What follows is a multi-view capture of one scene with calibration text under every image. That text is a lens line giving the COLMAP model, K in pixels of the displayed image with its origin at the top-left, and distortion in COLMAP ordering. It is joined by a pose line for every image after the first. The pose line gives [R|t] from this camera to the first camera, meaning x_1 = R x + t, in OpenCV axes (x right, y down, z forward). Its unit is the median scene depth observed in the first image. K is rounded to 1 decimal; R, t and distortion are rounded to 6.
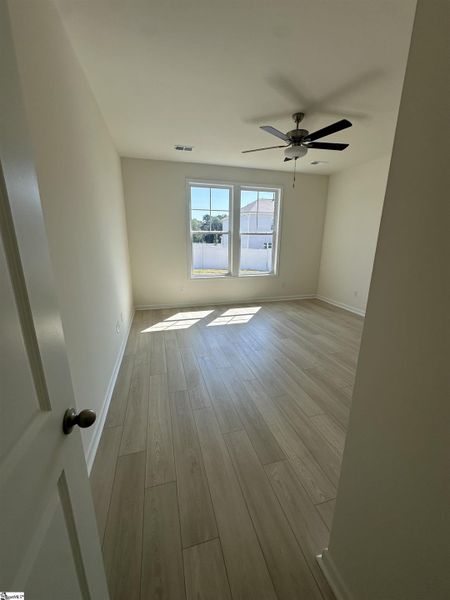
lens RADIAL K [[242.8, 0, 227.4], [0, 242.8, 300.0], [0, 0, 1]] dist [0.004573, 0.000191]
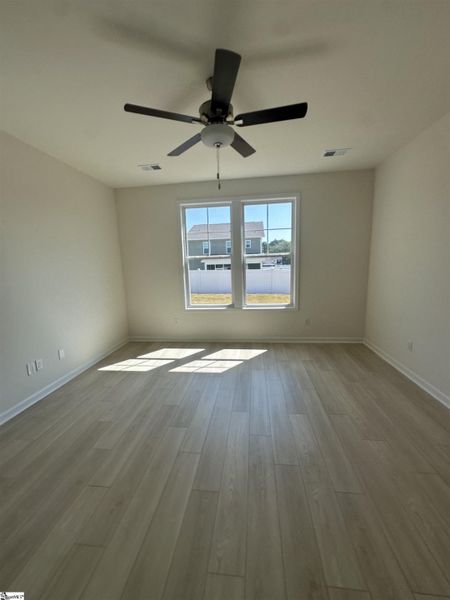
lens RADIAL K [[242.8, 0, 222.3], [0, 242.8, 298.9], [0, 0, 1]] dist [0.004573, 0.000191]
pose [[0.920679, 0.021483, -0.389728, 0.324649], [-0.058839, 0.994713, -0.084167, -0.063235], [0.385860, 0.100422, 0.917076, 0.251855]]
